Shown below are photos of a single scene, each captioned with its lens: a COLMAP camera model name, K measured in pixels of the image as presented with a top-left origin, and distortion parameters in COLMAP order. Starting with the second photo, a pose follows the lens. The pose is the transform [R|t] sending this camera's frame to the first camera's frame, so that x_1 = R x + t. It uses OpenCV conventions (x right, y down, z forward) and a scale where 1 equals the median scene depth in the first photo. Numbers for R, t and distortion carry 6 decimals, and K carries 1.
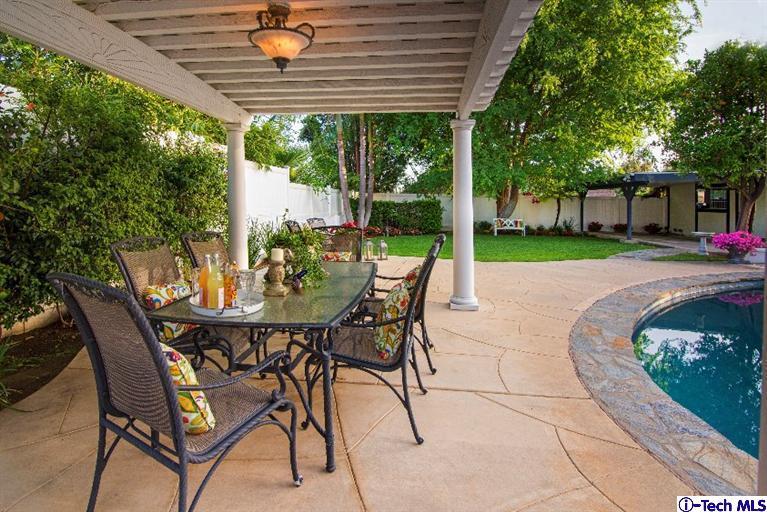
lens RADIAL K [[404.5, 0, 381.5], [0, 404.5, 226.1], [0, 0, 1]] dist [-0.016944, 0.000220]
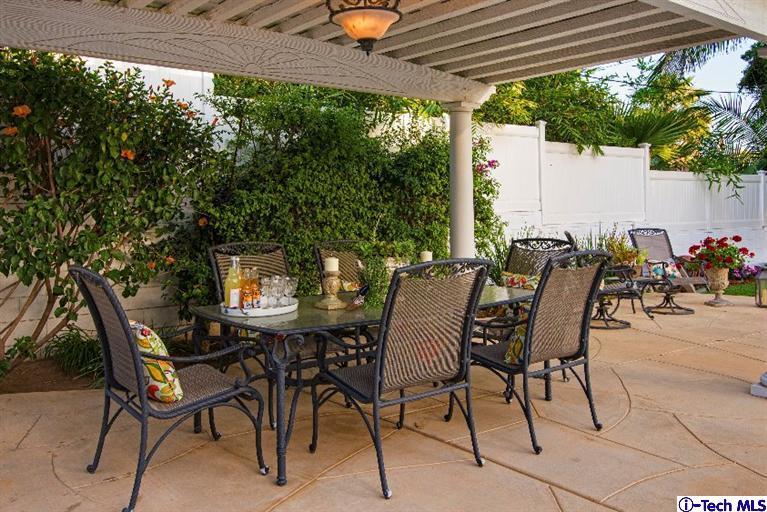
lens RADIAL K [[653.4, 0, 383.5], [0, 653.4, 256.0], [0, 0, 1]] dist [-0.004089, -0.003359]
pose [[0.724268, 0.042263, -0.688222, 0.632140], [-0.026352, 0.999087, 0.033621, -0.002007], [0.689015, -0.006214, 0.724720, 0.011444]]
